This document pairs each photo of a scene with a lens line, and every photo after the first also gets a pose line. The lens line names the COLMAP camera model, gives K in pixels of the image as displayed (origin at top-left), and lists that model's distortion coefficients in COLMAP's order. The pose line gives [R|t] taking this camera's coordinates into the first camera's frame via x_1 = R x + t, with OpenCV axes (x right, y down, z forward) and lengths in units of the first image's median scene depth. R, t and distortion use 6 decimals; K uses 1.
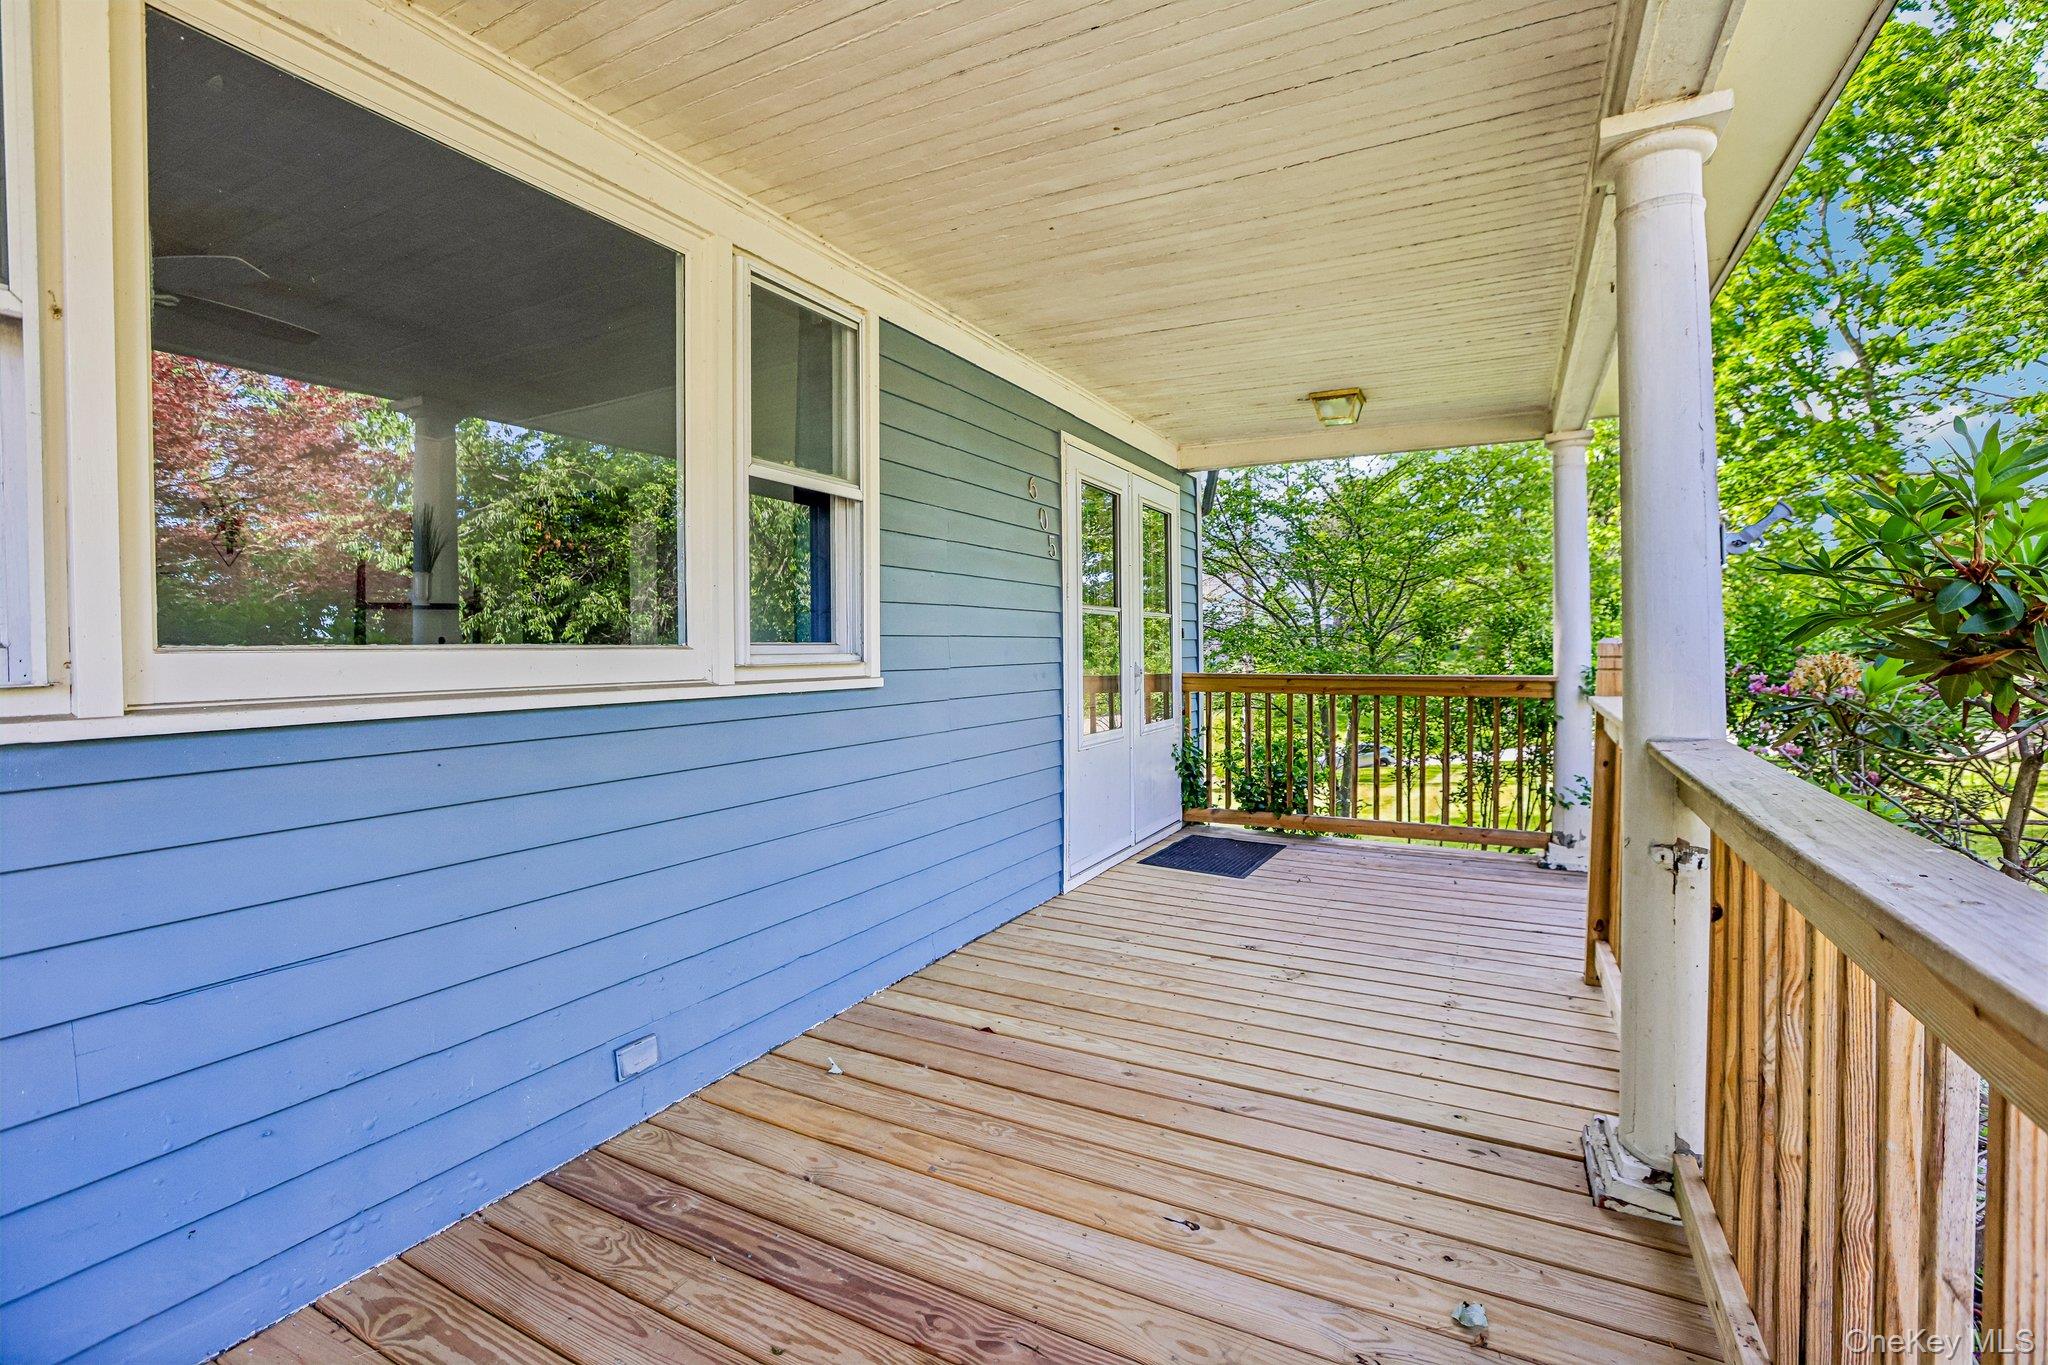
lens RADIAL K [[929.6, 0, 1029.1], [0, 929.6, 673.4], [0, 0, 1]] dist [-0.050487, 0.015725]
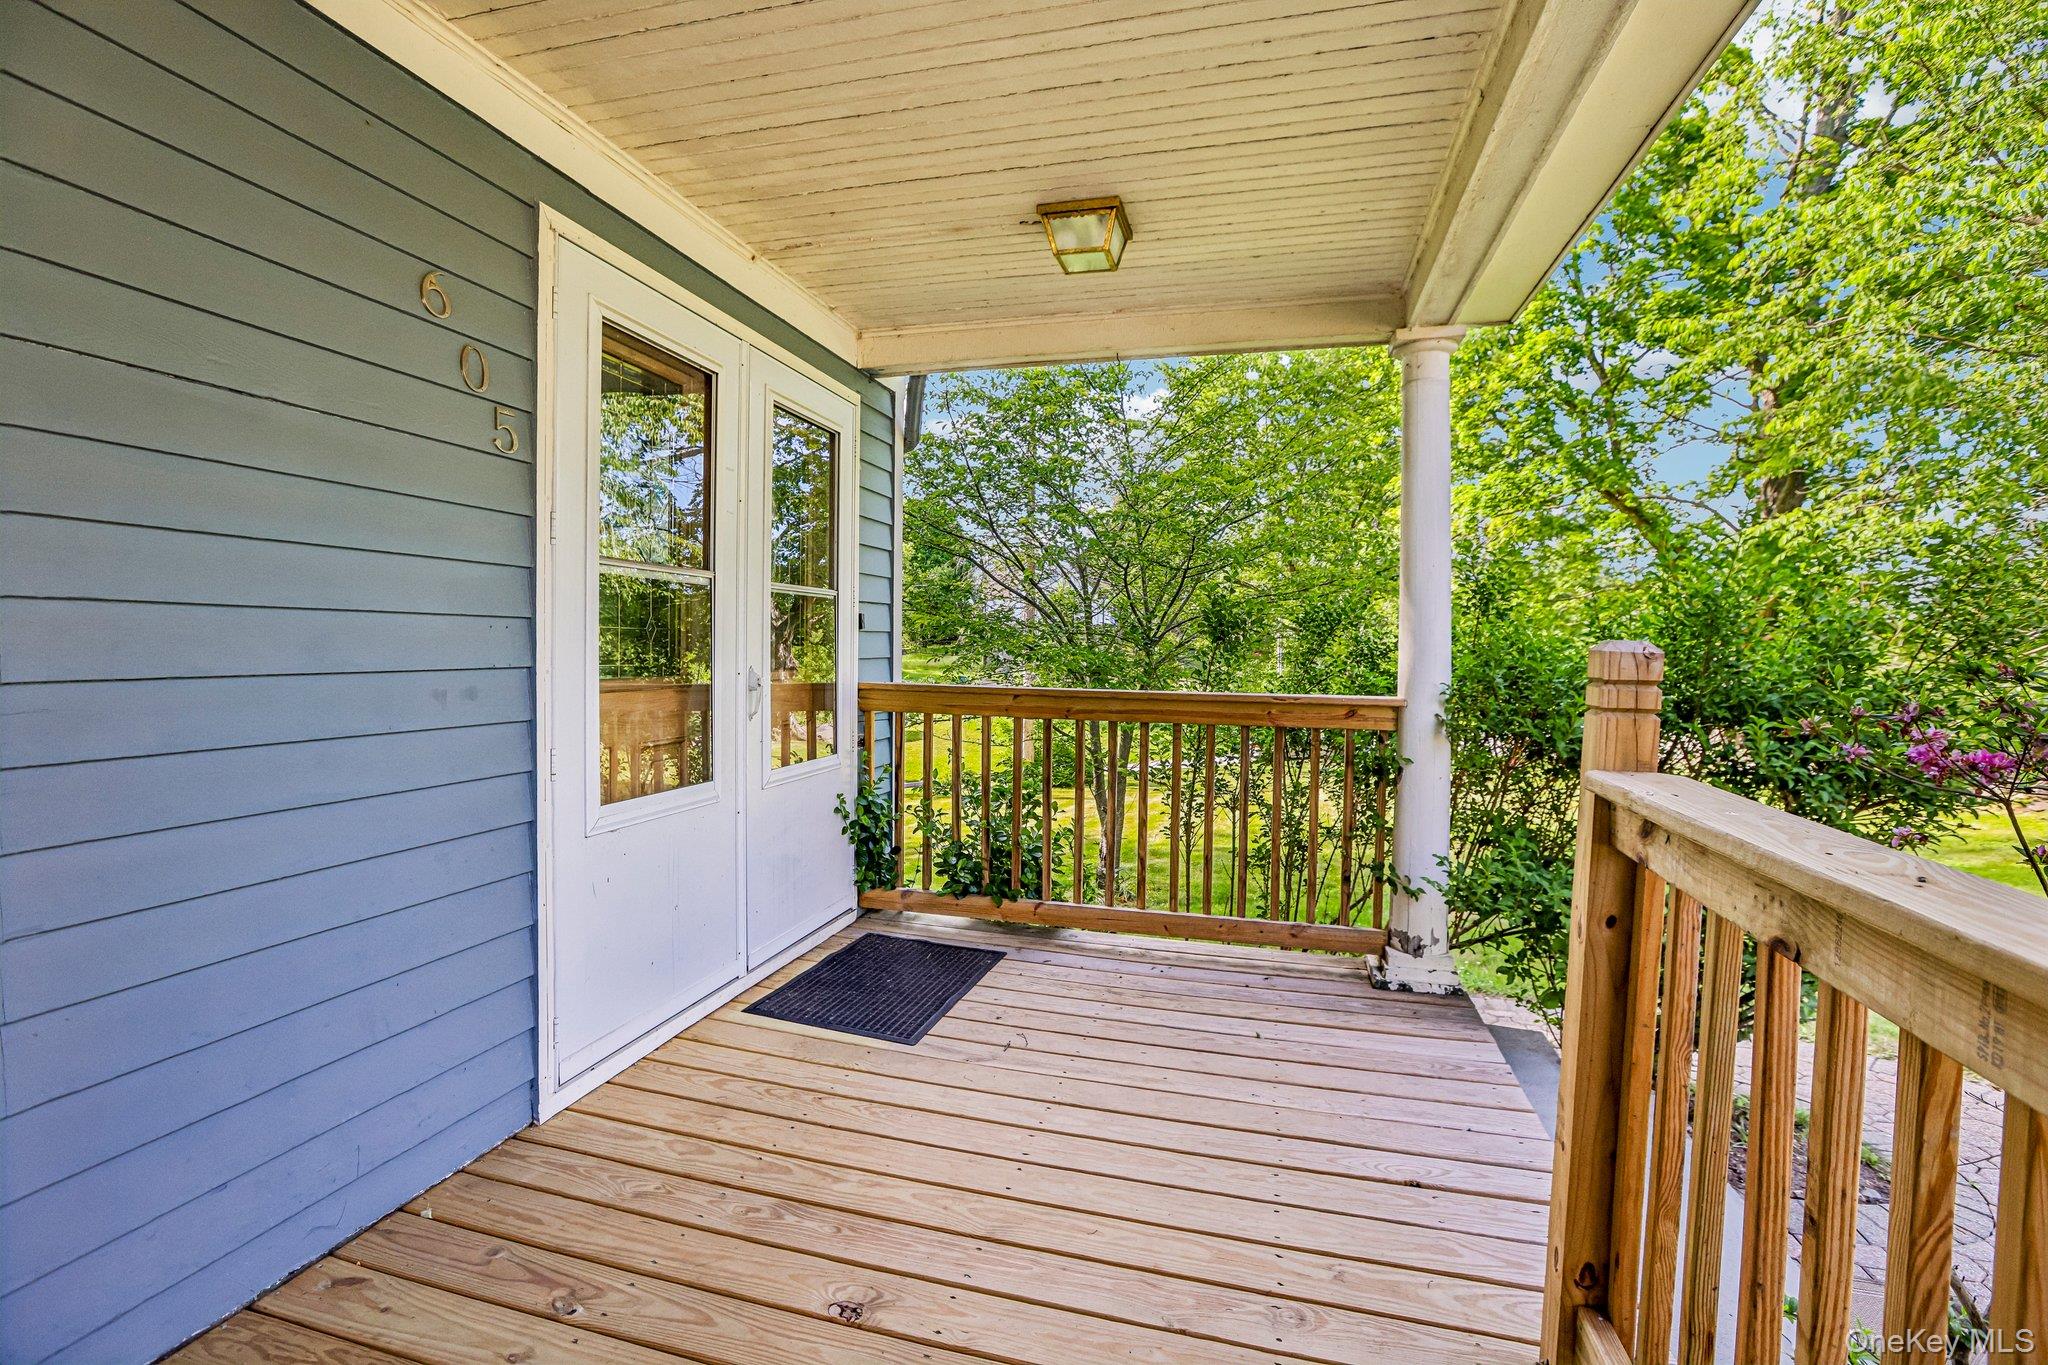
lens RADIAL K [[930.1, 0, 1021.5], [0, 930.1, 676.8], [0, 0, 1]] dist [-0.056251, 0.020859]
pose [[0.976831, 0.014190, 0.213542, 0.167305], [-0.015947, 0.999852, 0.006508, -0.012802], [-0.213418, -0.009762, 0.976912, 0.416433]]
